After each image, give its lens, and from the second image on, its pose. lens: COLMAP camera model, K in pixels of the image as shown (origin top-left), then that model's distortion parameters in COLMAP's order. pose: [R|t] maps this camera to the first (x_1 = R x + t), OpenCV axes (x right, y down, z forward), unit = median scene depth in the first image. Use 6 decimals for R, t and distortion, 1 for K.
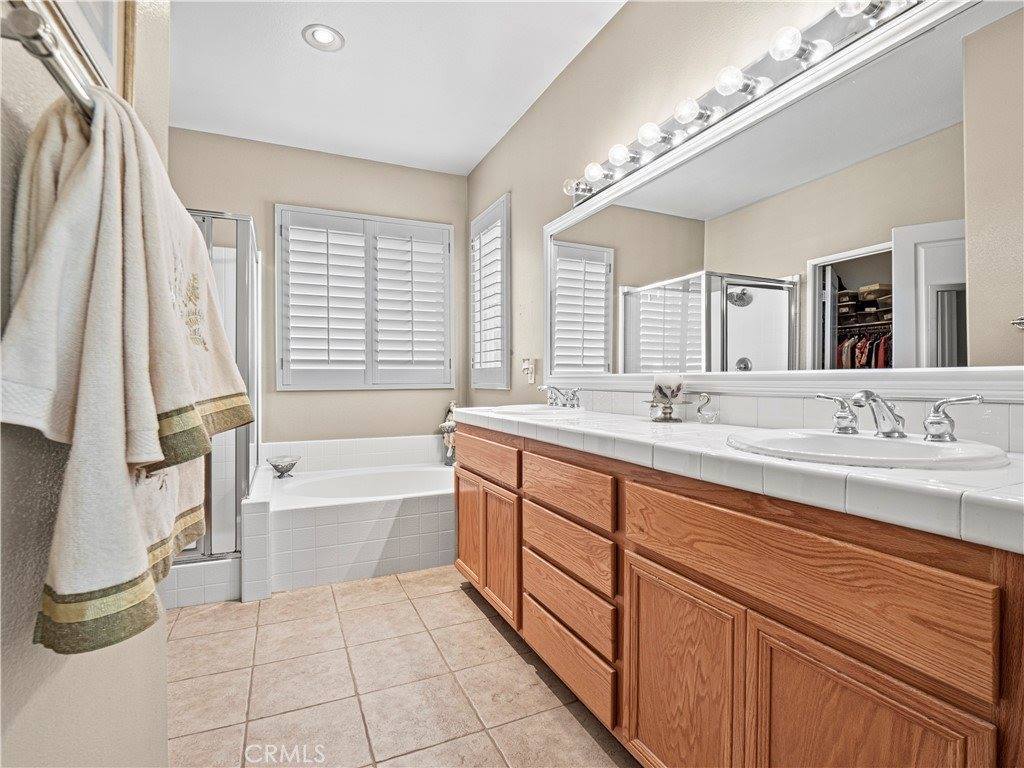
lens RADIAL K [[495.5, 0, 512.4], [0, 495.5, 373.4], [0, 0, 1]] dist [-0.012411, -0.001260]
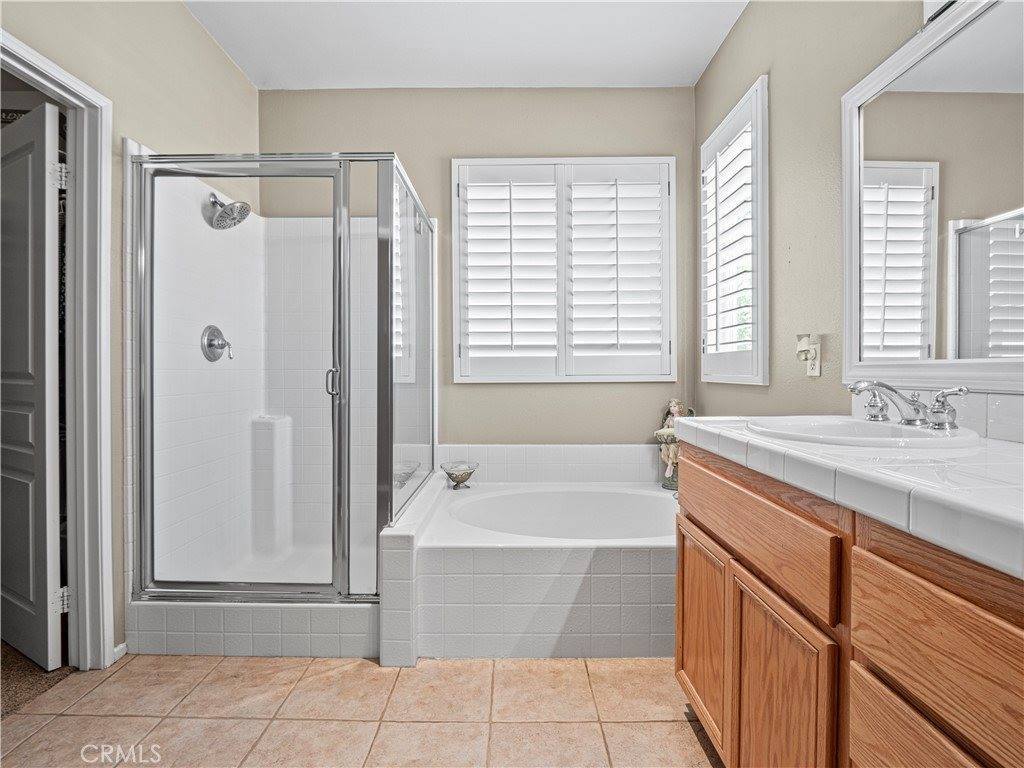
lens RADIAL K [[495.5, 0, 512.4], [0, 495.5, 373.4], [0, 0, 1]] dist [-0.012411, -0.001260]
pose [[0.906517, 0.003226, -0.422156, -0.035040], [0.005850, 0.999779, 0.020202, 0.002984], [0.422128, -0.020783, 0.906298, 0.293712]]
